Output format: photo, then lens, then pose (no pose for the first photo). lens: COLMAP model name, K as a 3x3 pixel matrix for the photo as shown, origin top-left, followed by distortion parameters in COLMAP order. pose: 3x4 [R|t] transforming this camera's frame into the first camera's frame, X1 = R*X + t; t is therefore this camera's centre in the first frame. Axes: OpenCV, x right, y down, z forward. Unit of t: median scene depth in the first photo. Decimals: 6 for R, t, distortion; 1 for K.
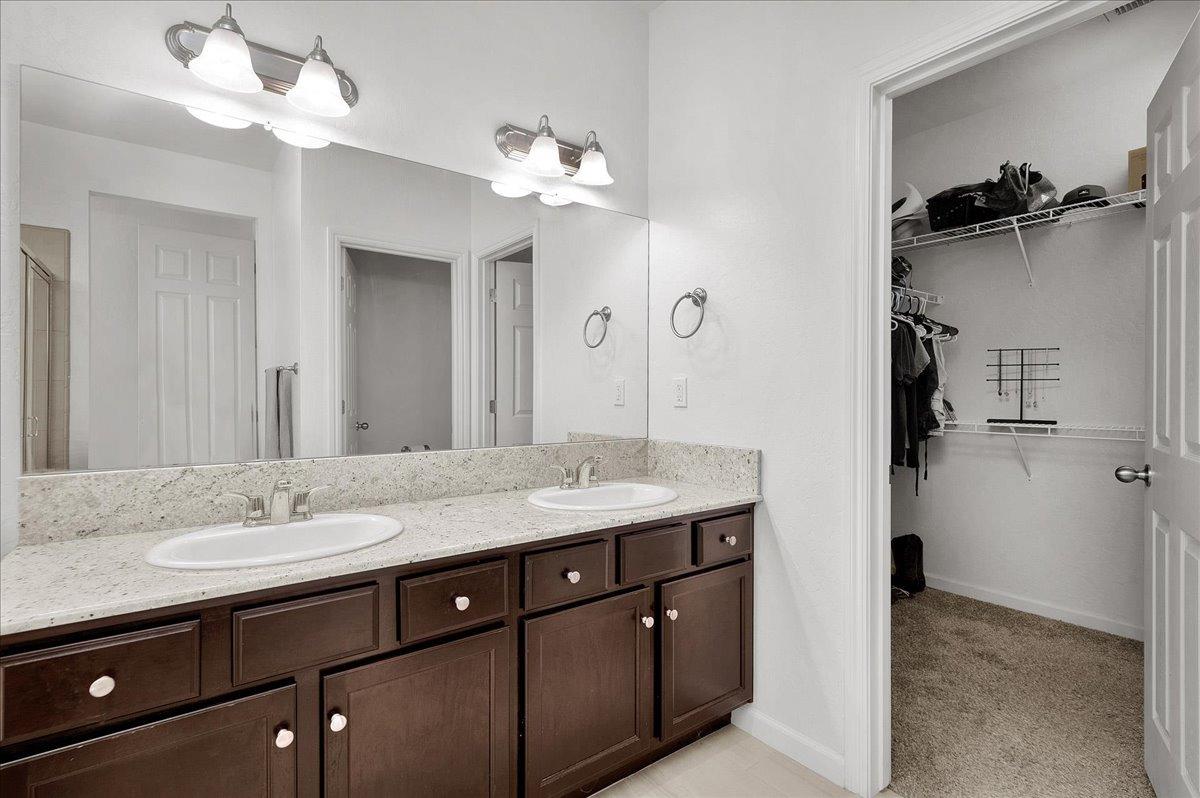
lens RADIAL K [[549.6, 0, 602.0], [0, 549.6, 397.3], [0, 0, 1]] dist [0.000309, -0.000061]
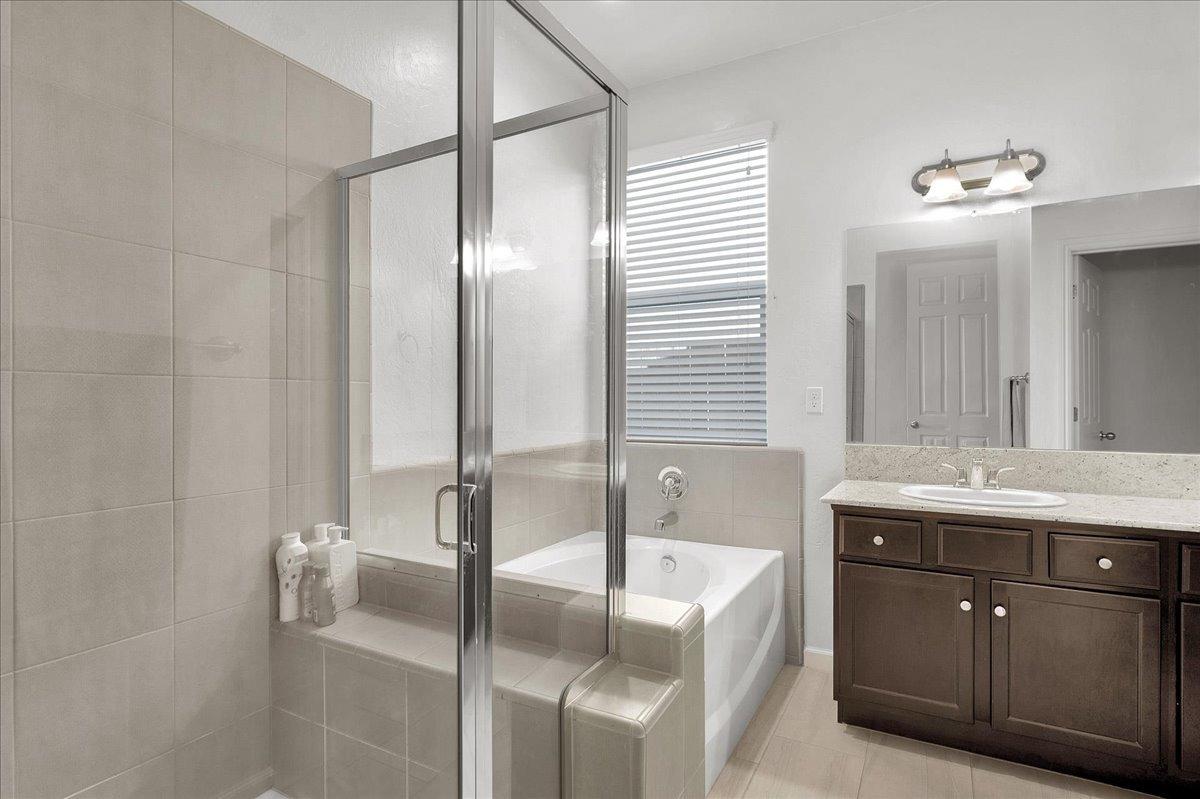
lens RADIAL K [[646.6, 0, 600.0], [0, 646.6, 399.5], [0, 0, 1]] dist [0.000139, -0.000426]
pose [[0.405025, -0.004251, -0.914296, 0.588577], [-0.006621, 0.999949, -0.007583, 0.011154], [0.914282, 0.009125, 0.404976, -0.624629]]
